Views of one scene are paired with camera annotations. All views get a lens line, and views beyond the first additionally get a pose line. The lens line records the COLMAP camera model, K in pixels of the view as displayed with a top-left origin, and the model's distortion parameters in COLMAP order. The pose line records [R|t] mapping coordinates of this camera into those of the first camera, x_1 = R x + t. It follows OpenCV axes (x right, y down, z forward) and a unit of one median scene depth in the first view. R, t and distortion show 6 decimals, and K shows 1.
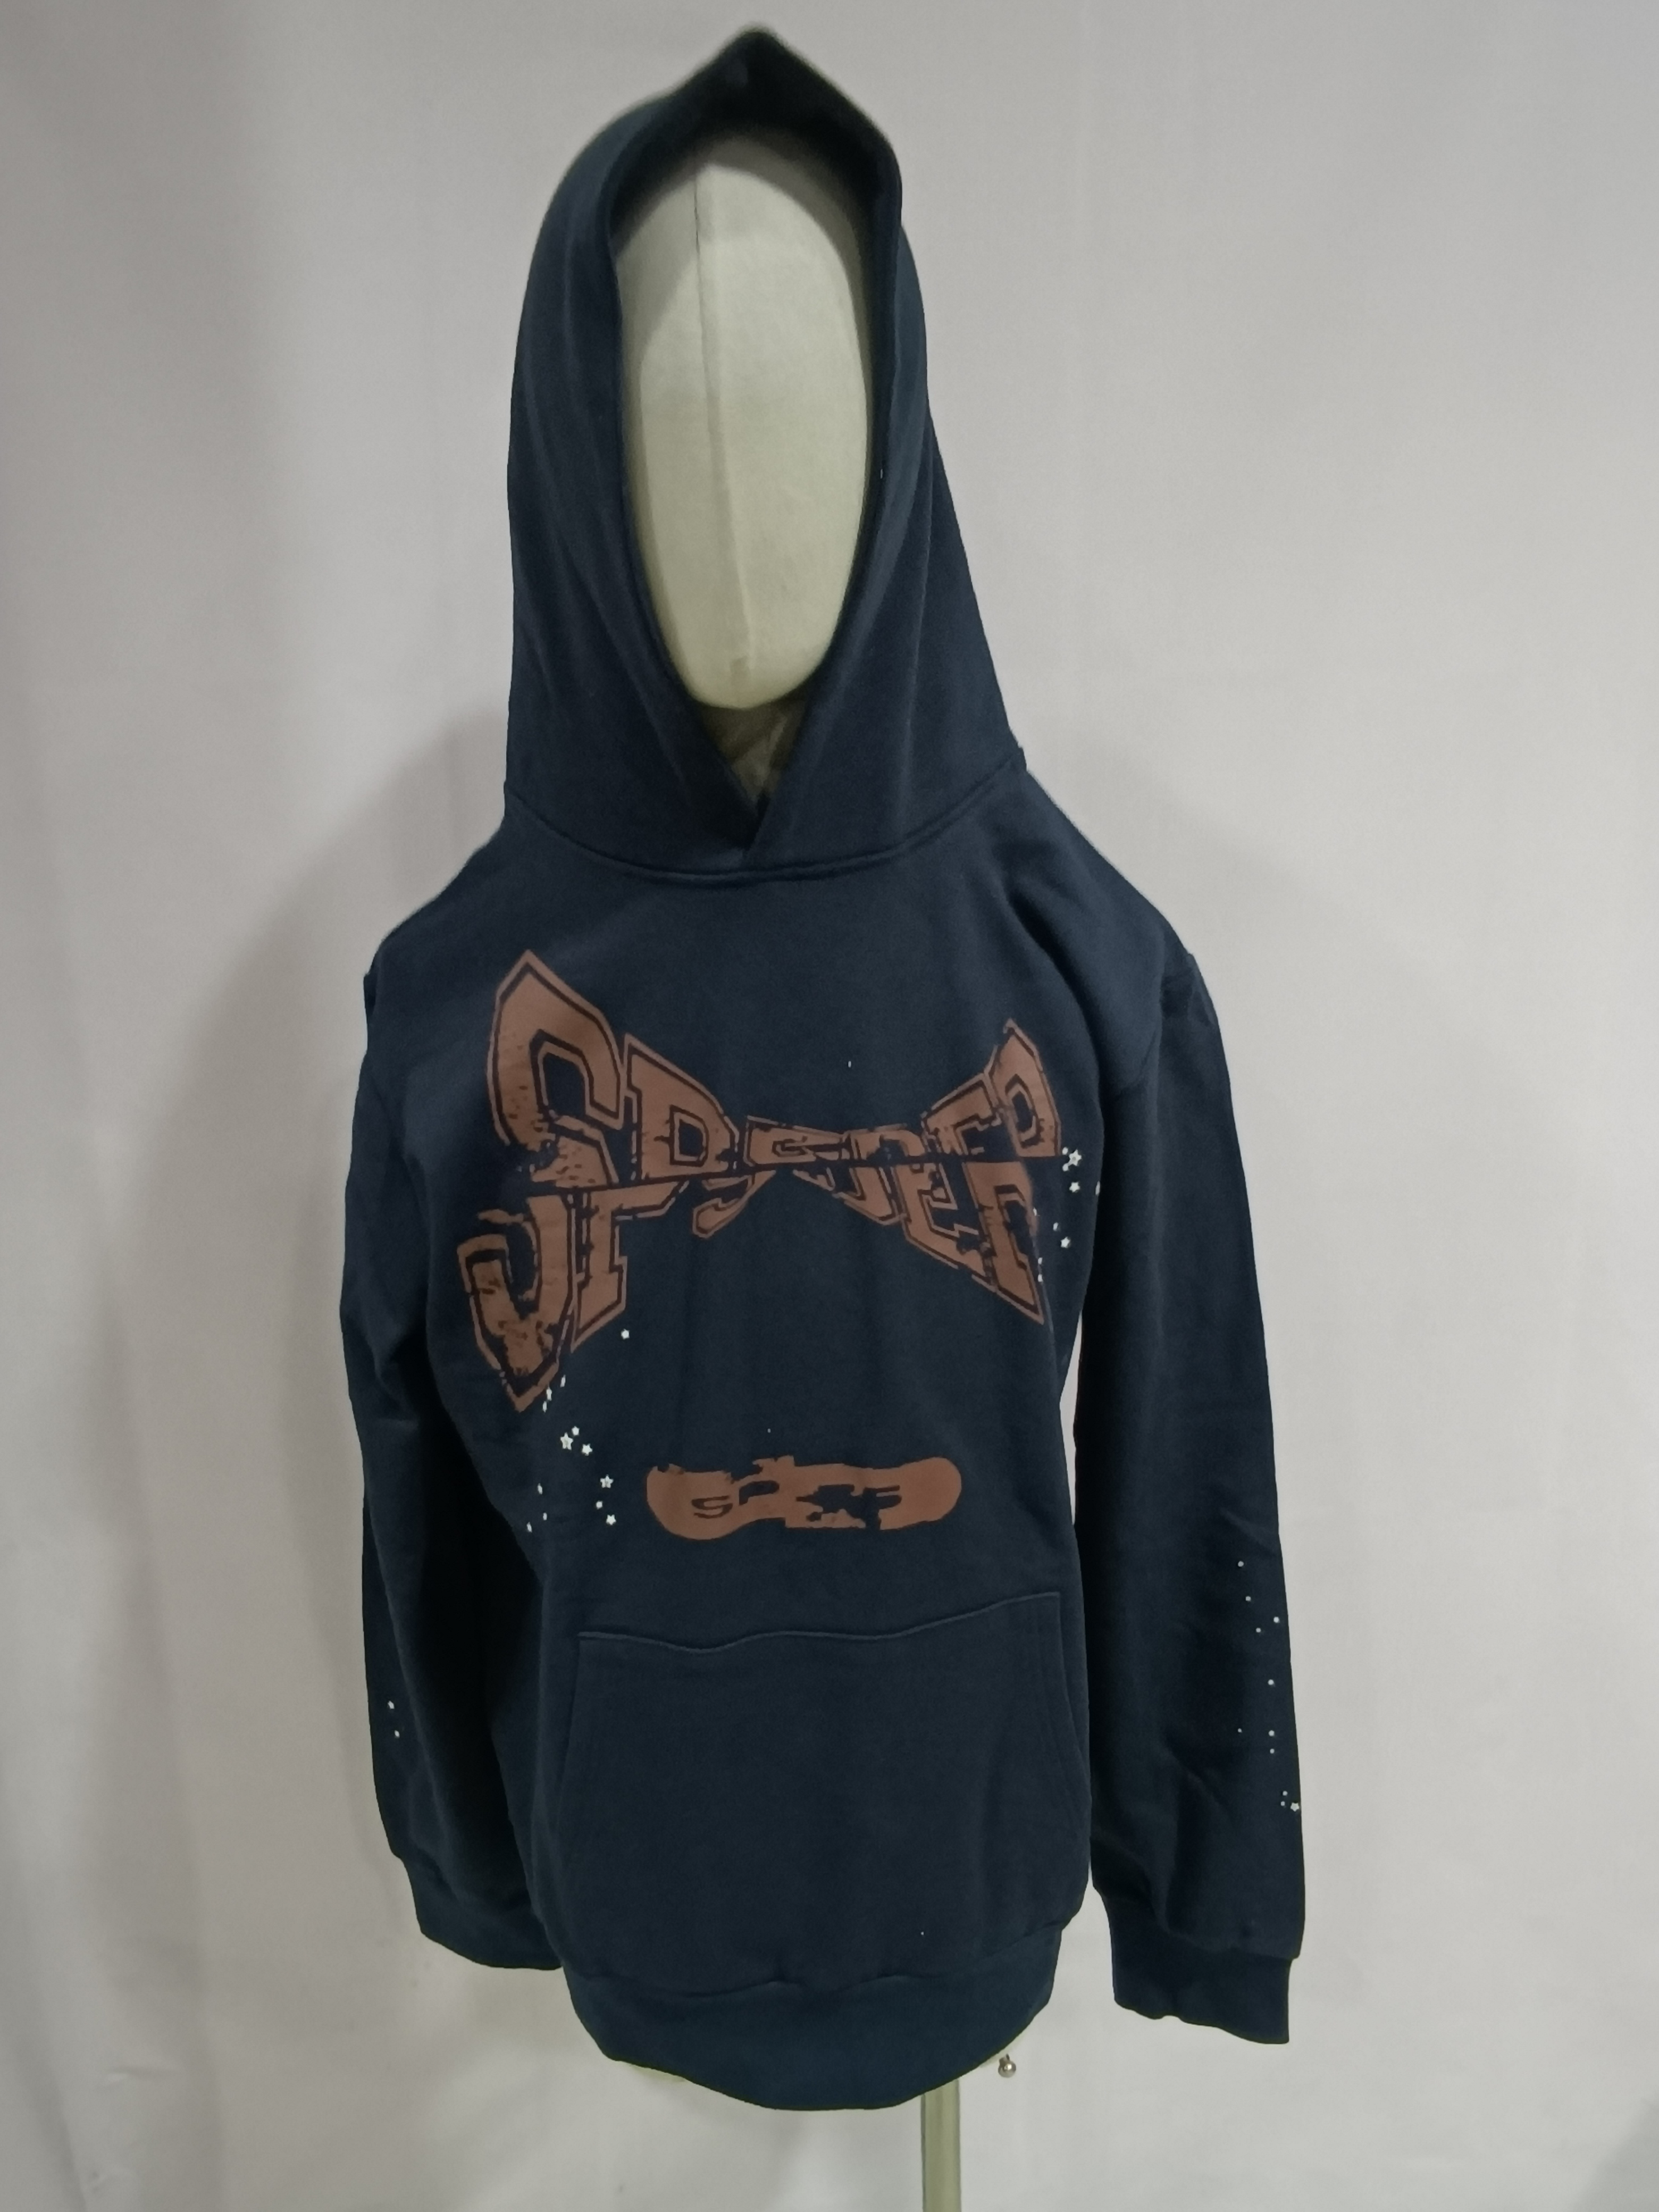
lens RADIAL K [[1648.8, 0, 840.5], [0, 1648.8, 1097.0], [0, 0, 1]] dist [-0.066545, 0.068455]
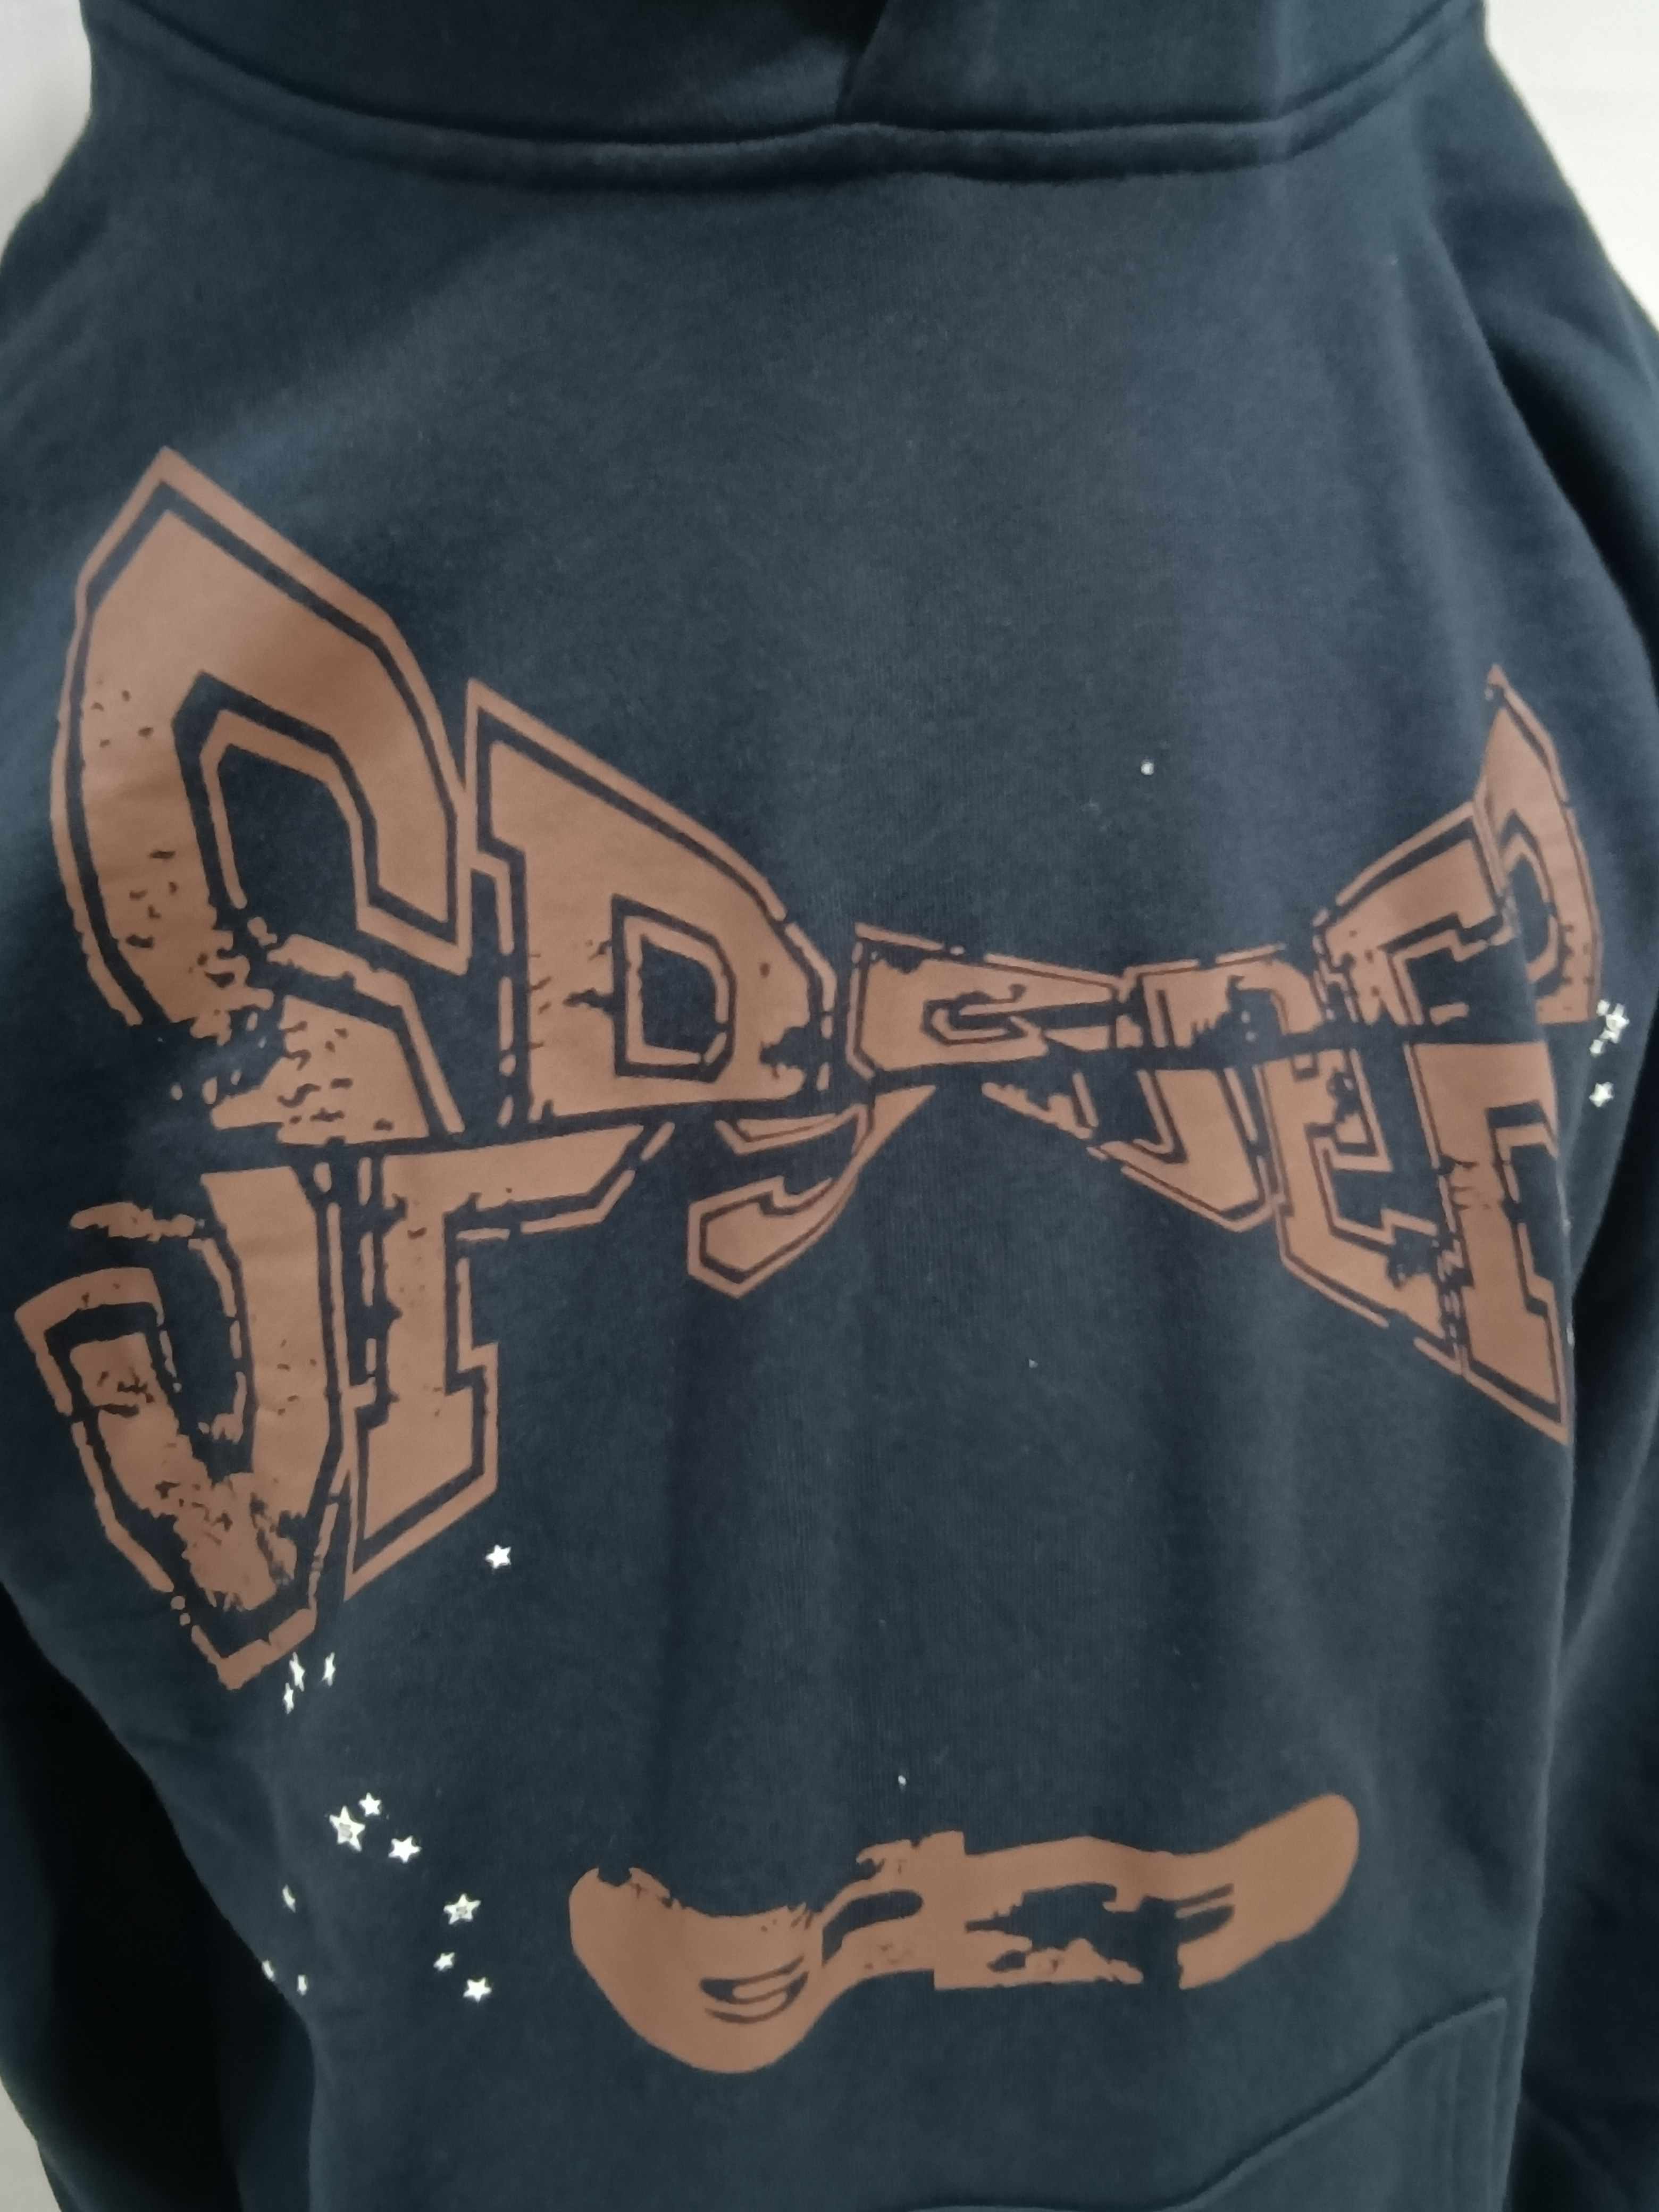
lens RADIAL K [[1648.8, 0, 840.5], [0, 1648.8, 1097.0], [0, 0, 1]] dist [-0.066545, 0.068455]
pose [[0.994108, -0.026673, 0.105057, -0.091432], [0.015672, 0.994434, 0.104185, 0.010851], [-0.107252, -0.101924, 0.988994, 0.648308]]
